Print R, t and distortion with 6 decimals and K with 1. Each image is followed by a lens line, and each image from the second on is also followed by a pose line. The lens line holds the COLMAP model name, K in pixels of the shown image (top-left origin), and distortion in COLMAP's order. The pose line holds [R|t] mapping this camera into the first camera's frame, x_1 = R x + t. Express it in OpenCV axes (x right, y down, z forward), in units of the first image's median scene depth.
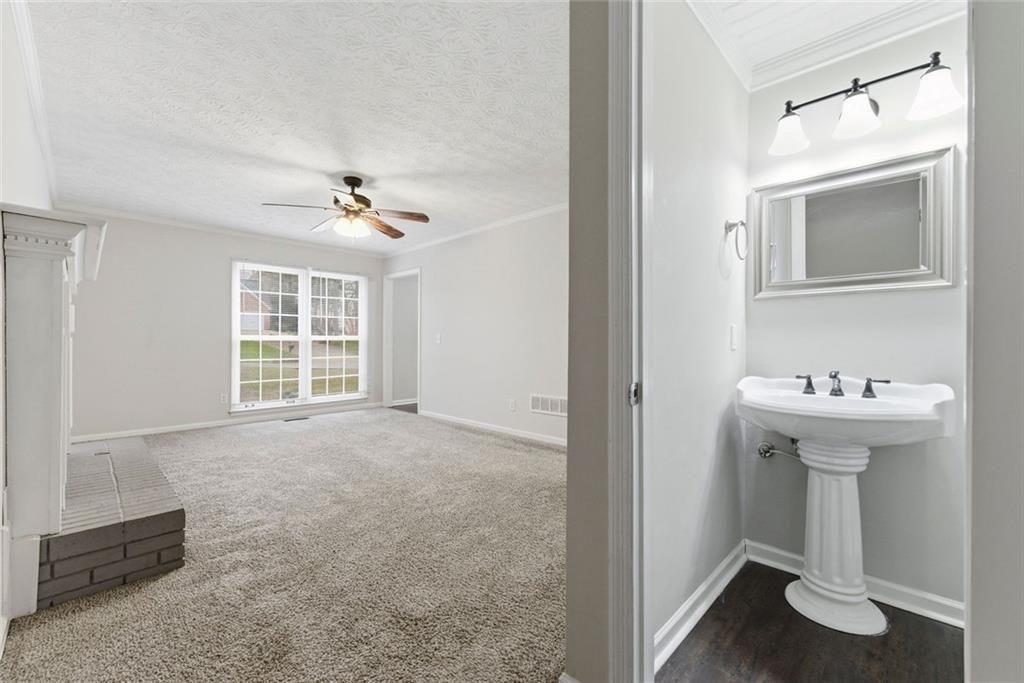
lens RADIAL K [[417.7, 0, 507.8], [0, 417.7, 348.7], [0, 0, 1]] dist [0.001347, 0.000259]
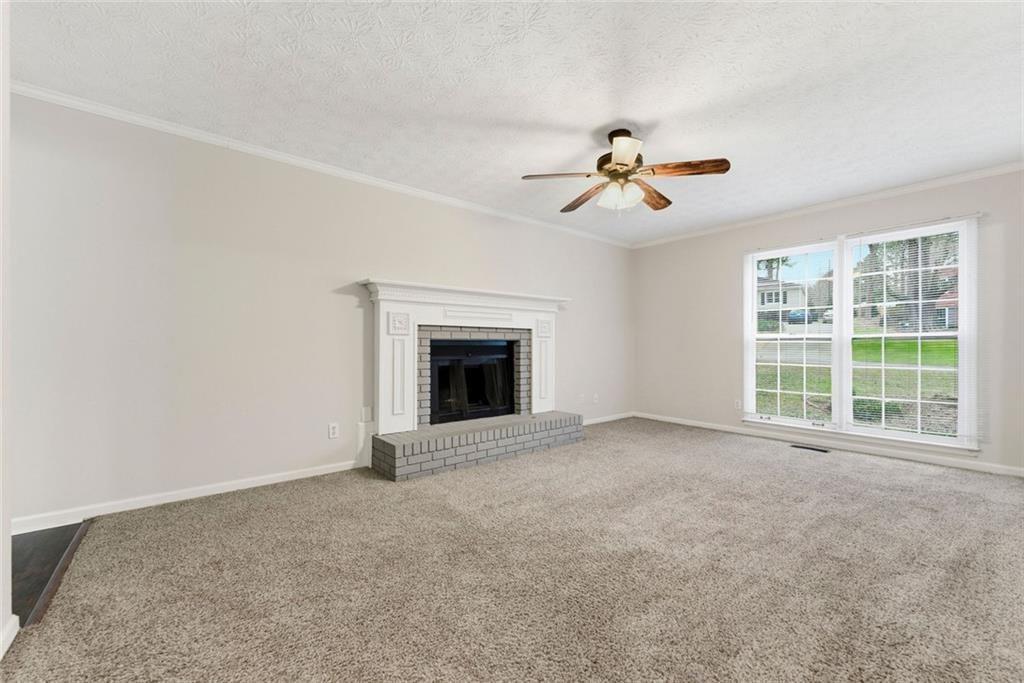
lens RADIAL K [[417.7, 0, 507.8], [0, 417.7, 348.7], [0, 0, 1]] dist [0.001347, 0.000259]
pose [[-0.109445, 0.009586, -0.993947, 0.266673], [-0.012080, 0.999867, 0.010973, -0.006817], [0.993919, 0.013208, -0.109314, 0.546011]]
